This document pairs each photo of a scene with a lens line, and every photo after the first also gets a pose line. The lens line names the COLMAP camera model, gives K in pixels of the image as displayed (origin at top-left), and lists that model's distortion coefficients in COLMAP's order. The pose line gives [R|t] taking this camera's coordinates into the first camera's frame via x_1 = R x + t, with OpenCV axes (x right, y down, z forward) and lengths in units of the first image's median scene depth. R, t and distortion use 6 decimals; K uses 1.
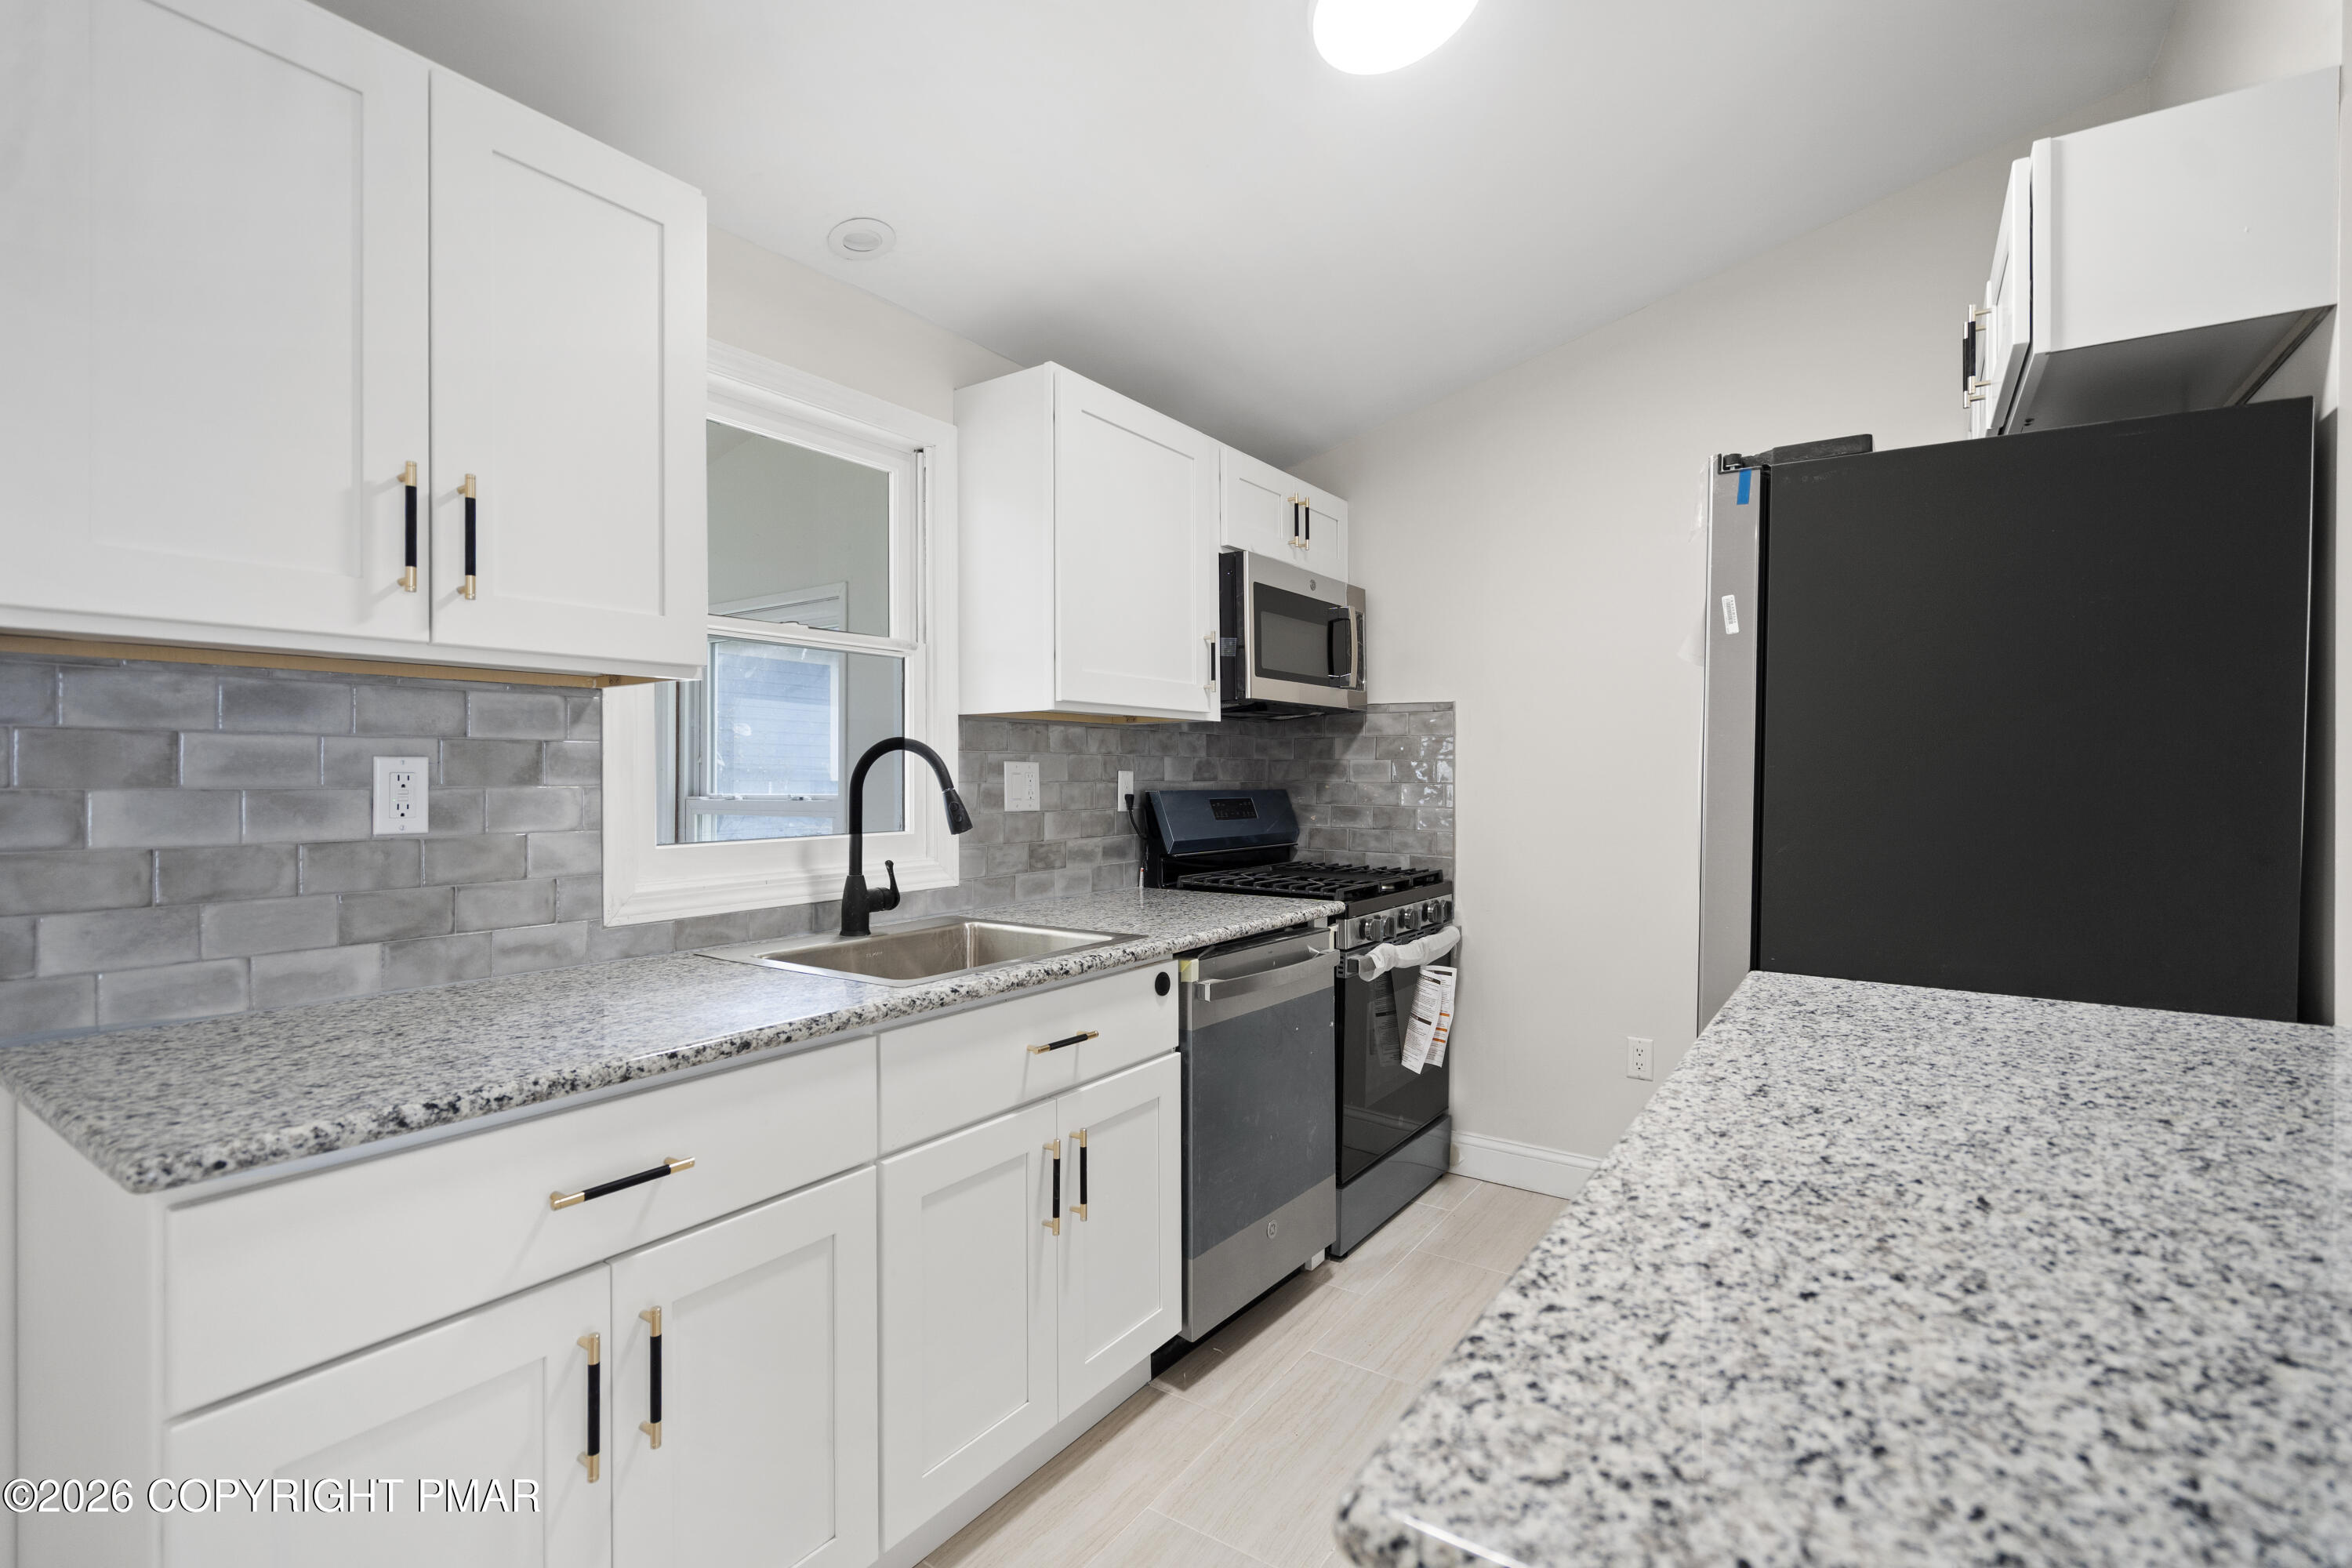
lens RADIAL K [[1071.9, 0, 1167.7], [0, 1071.9, 772.8], [0, 0, 1]] dist [-0.004728, 0.000621]
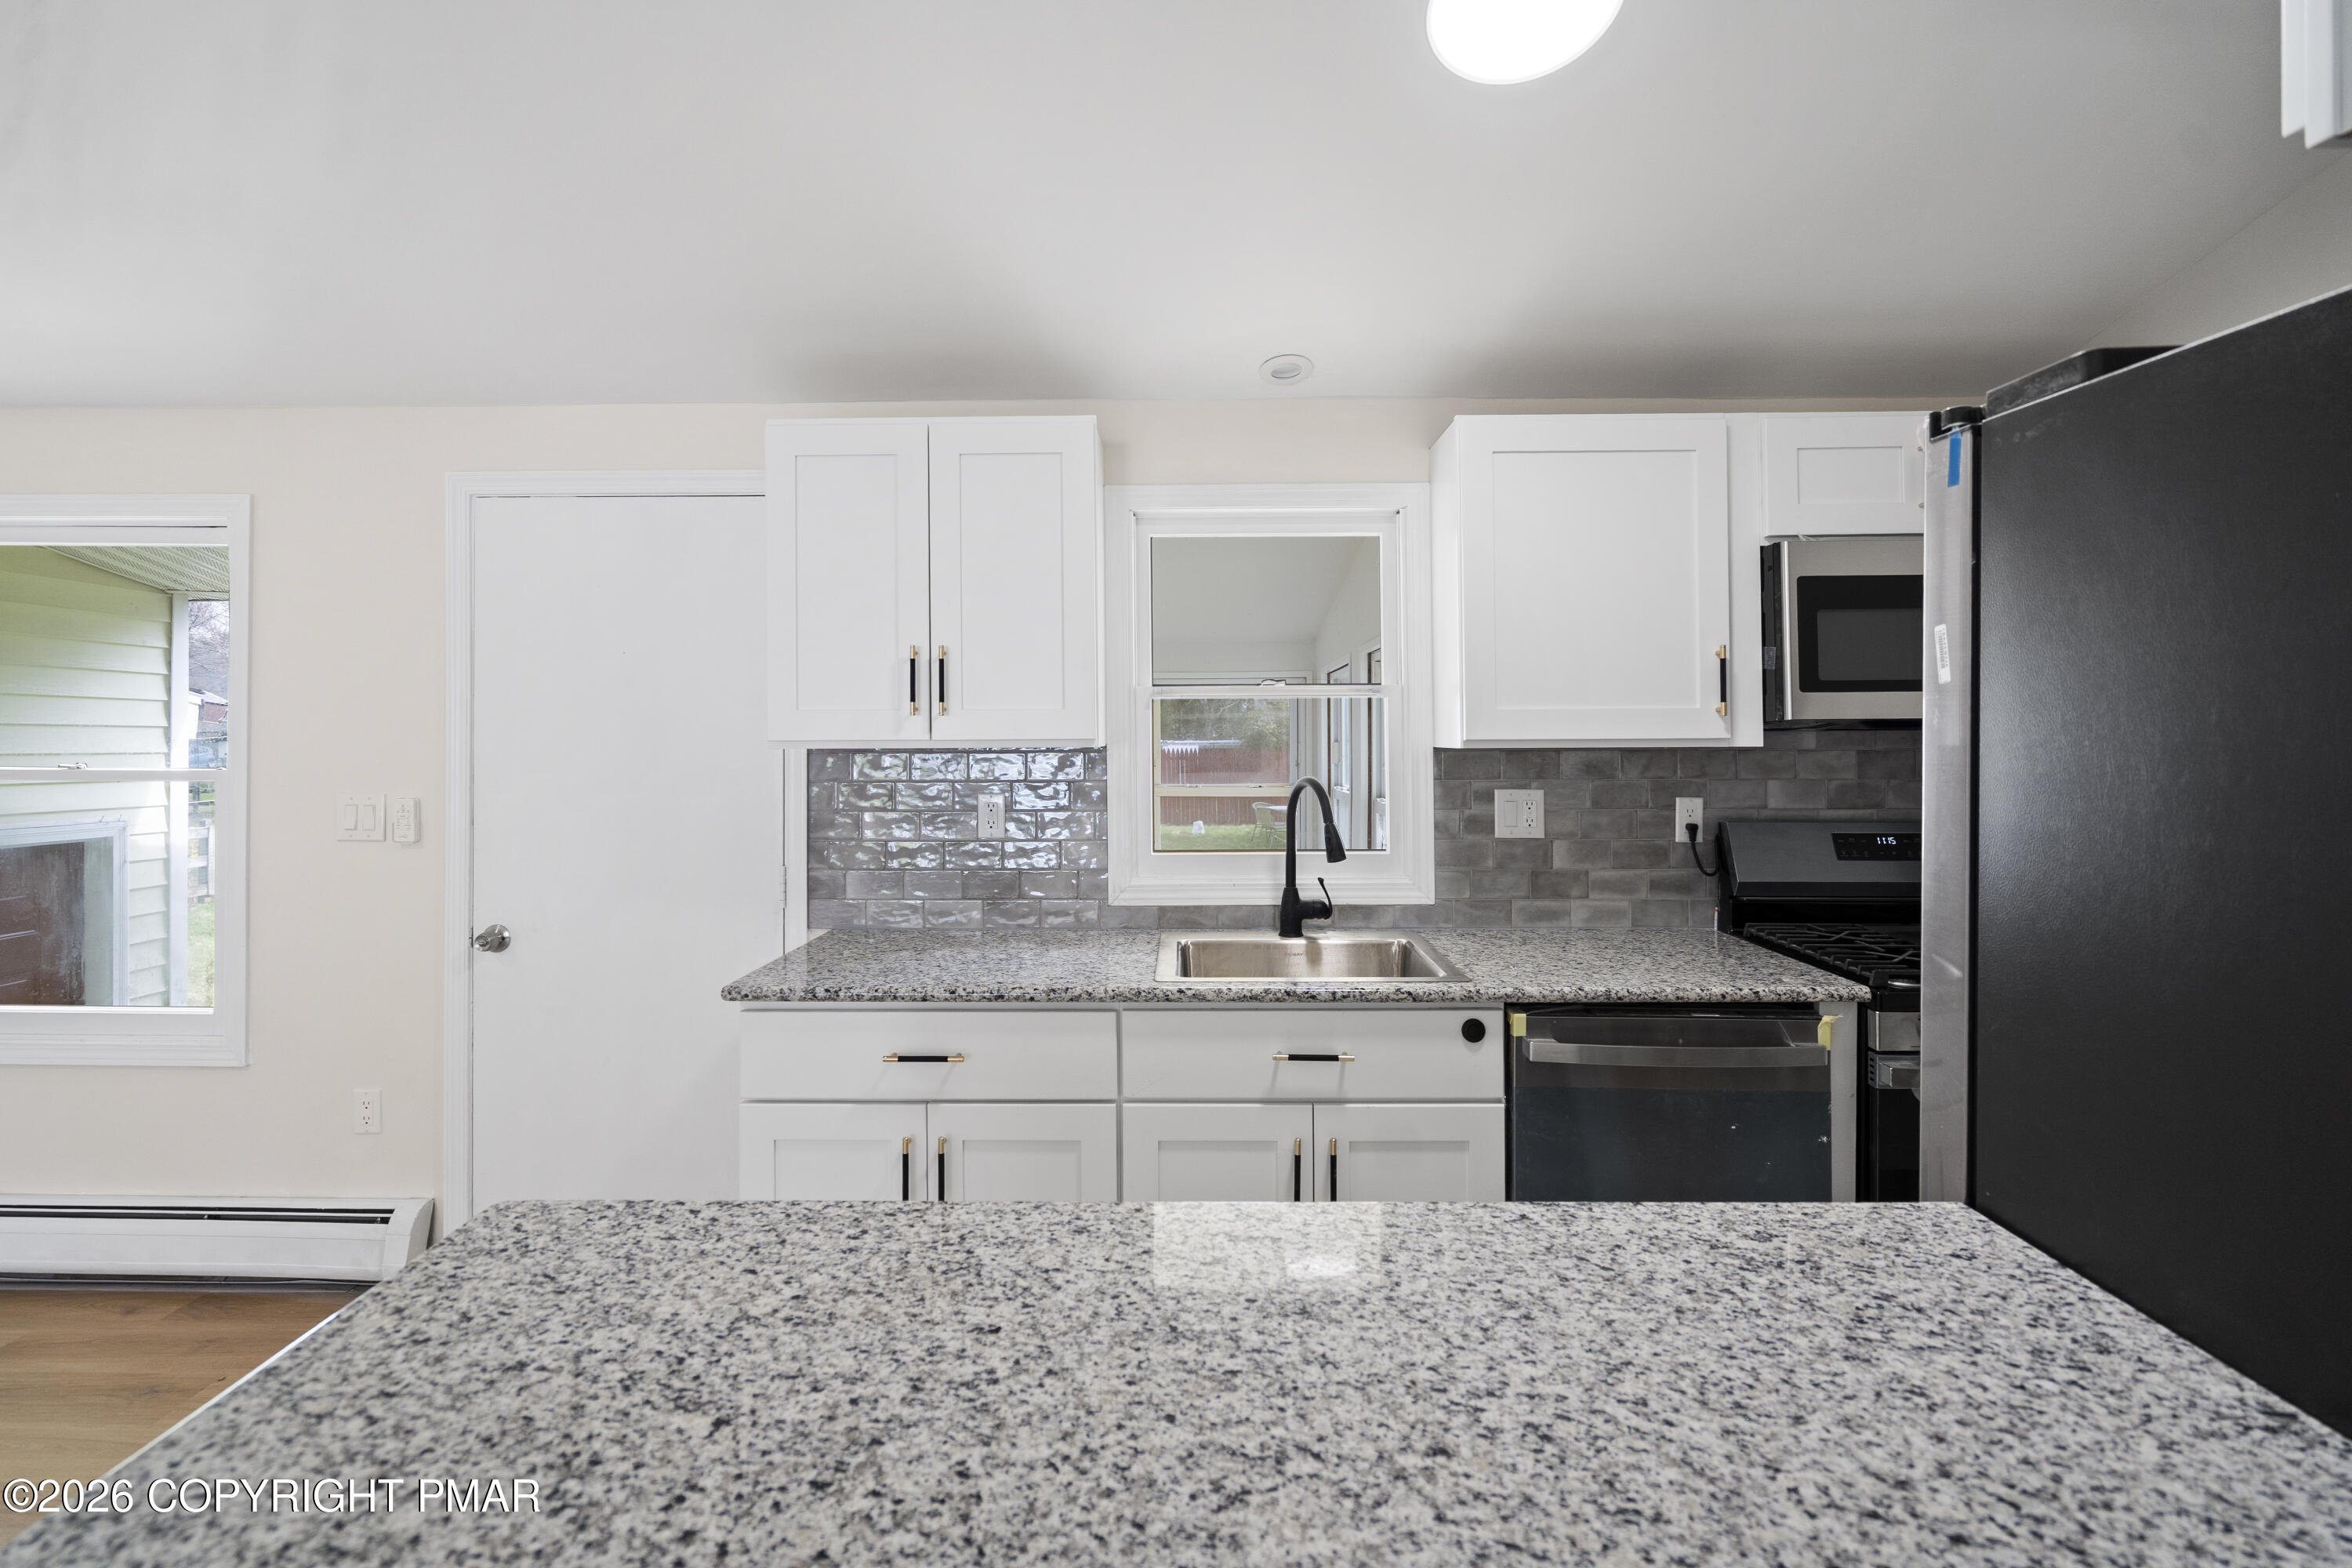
lens RADIAL K [[1089.2, 0, 1172.6], [0, 1089.2, 725.7], [0, 0, 1]] dist [-0.003293, 0.000602]
pose [[0.562455, -0.007542, -0.826793, 0.765050], [0.005546, 0.999970, -0.005349, -0.096065], [0.826809, -0.001576, 0.562480, 0.214308]]
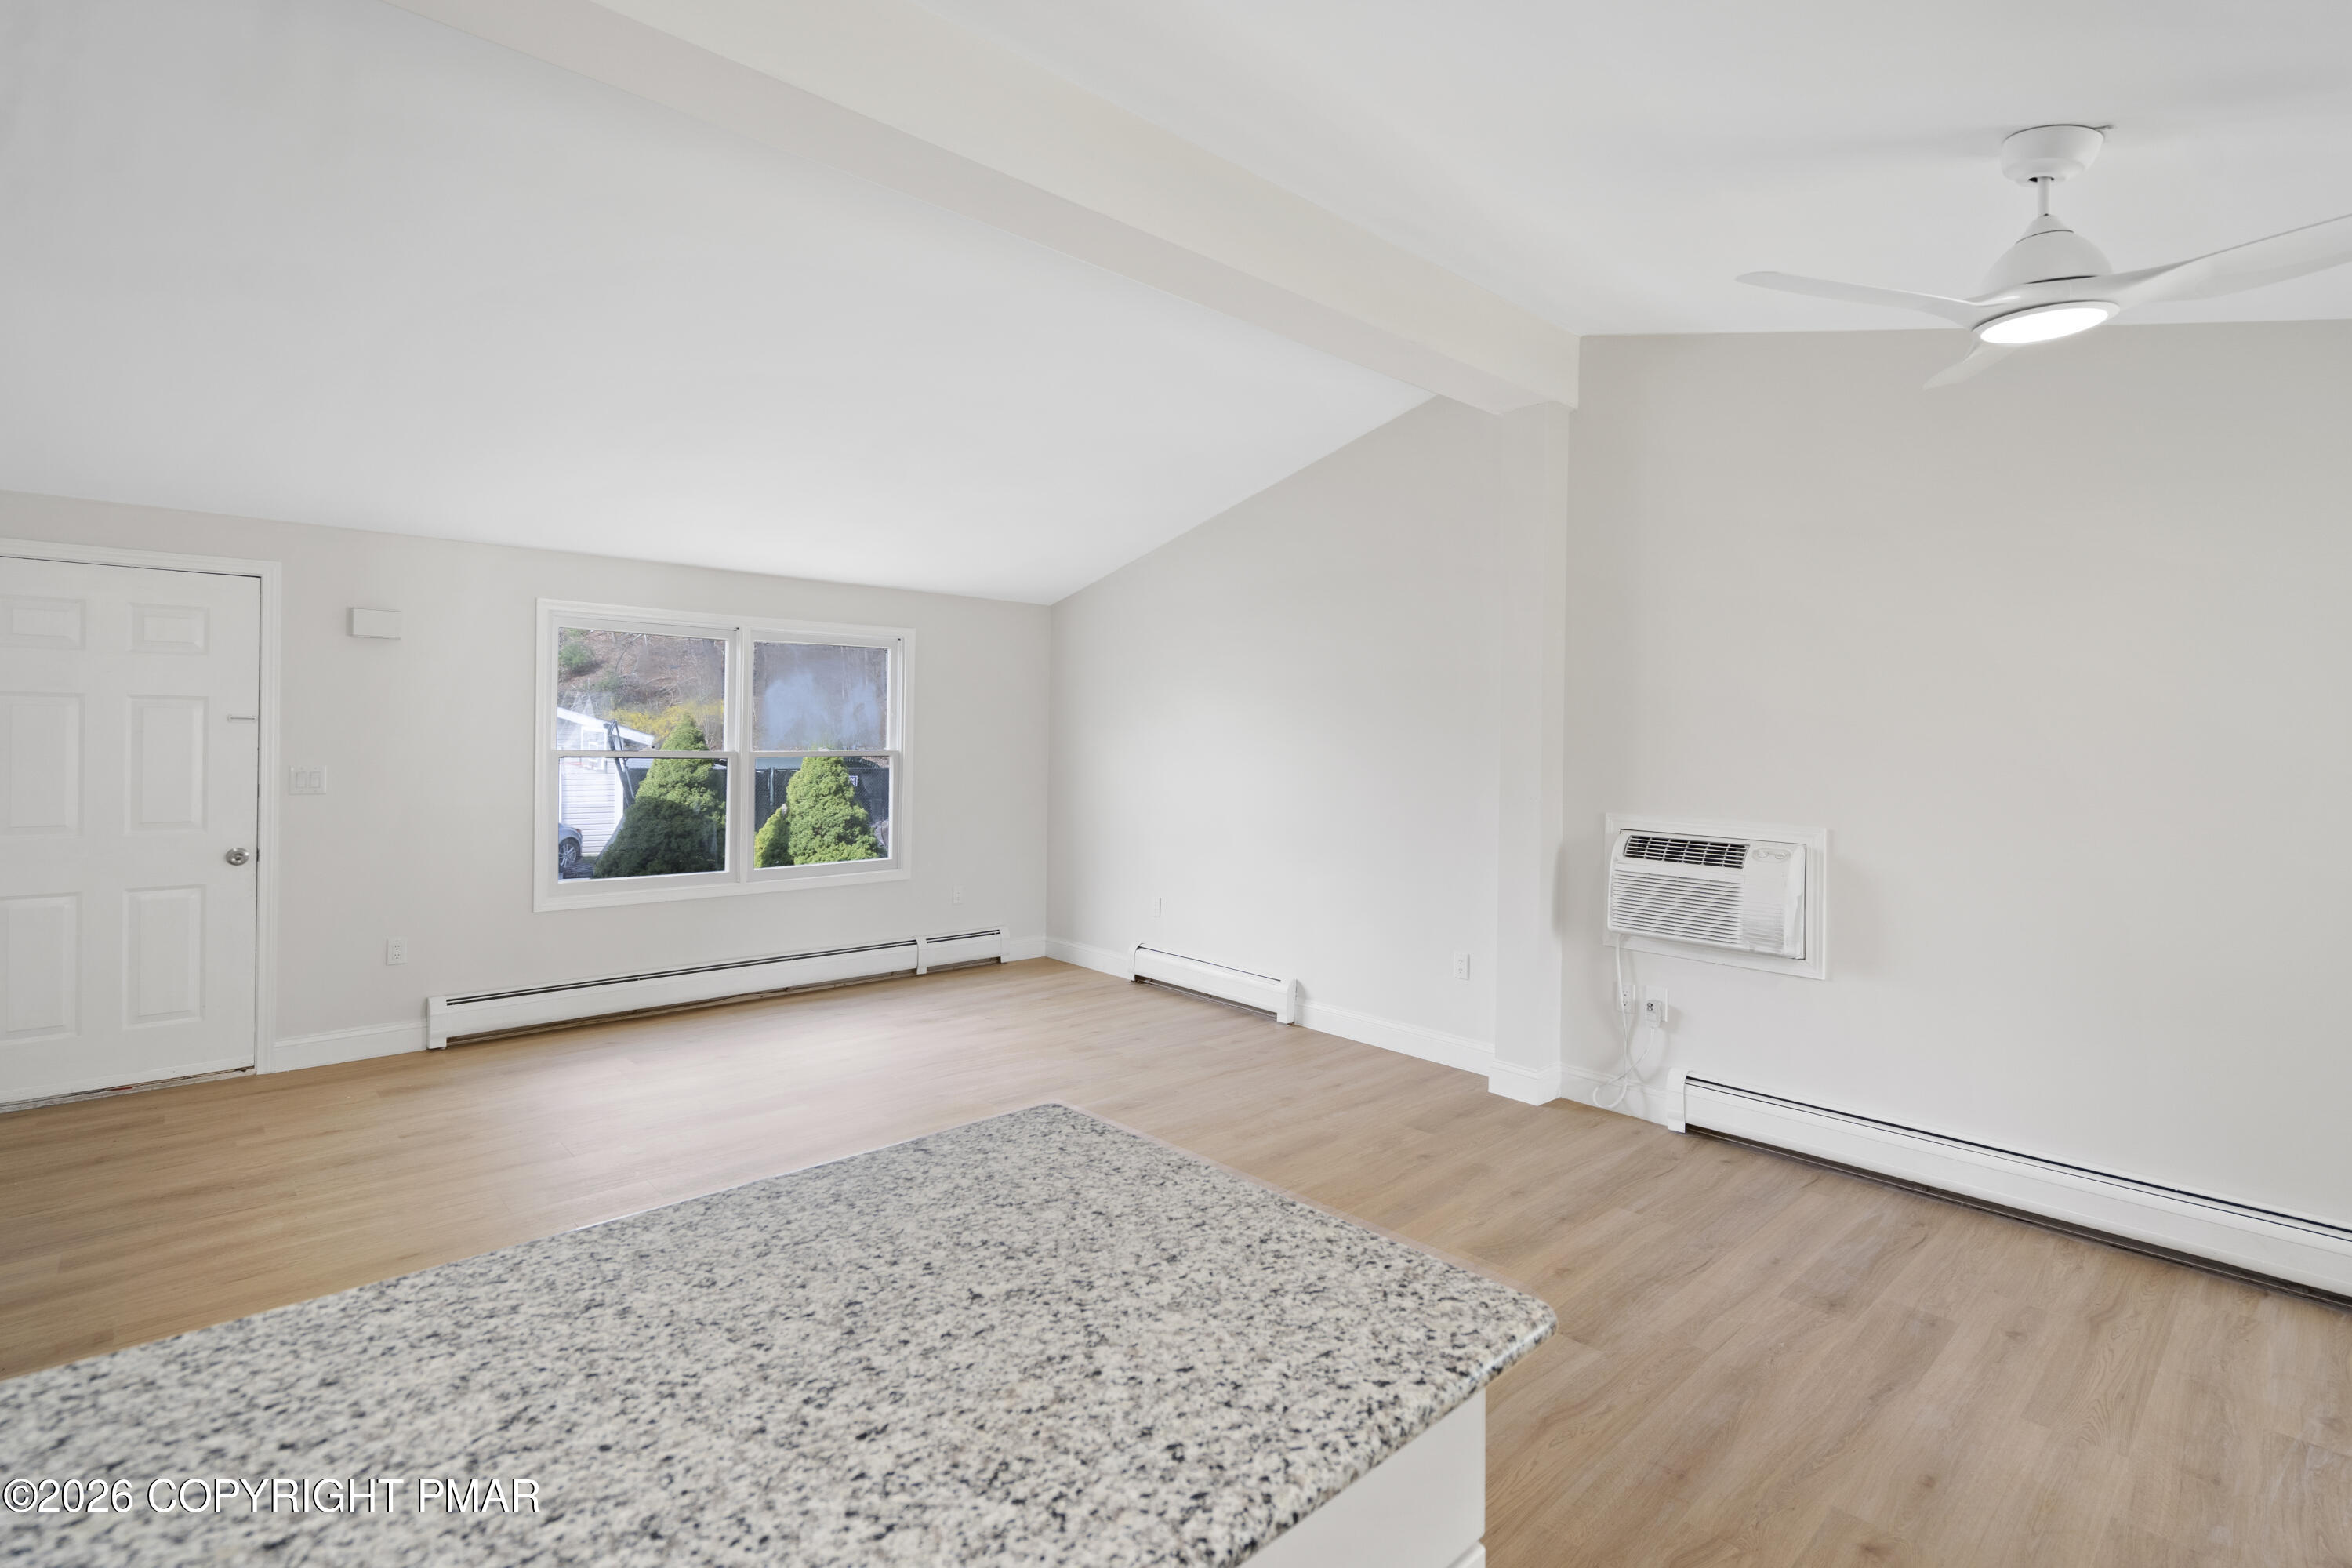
lens RADIAL K [[1098.0, 0, 1162.4], [0, 1098.0, 728.4], [0, 0, 1]] dist [-0.000284, -0.000253]
pose [[-0.973362, -0.009789, 0.229065, 0.106642], [-0.013198, 0.999824, -0.013356, -0.109194], [-0.228894, -0.016023, -0.973320, 0.822545]]
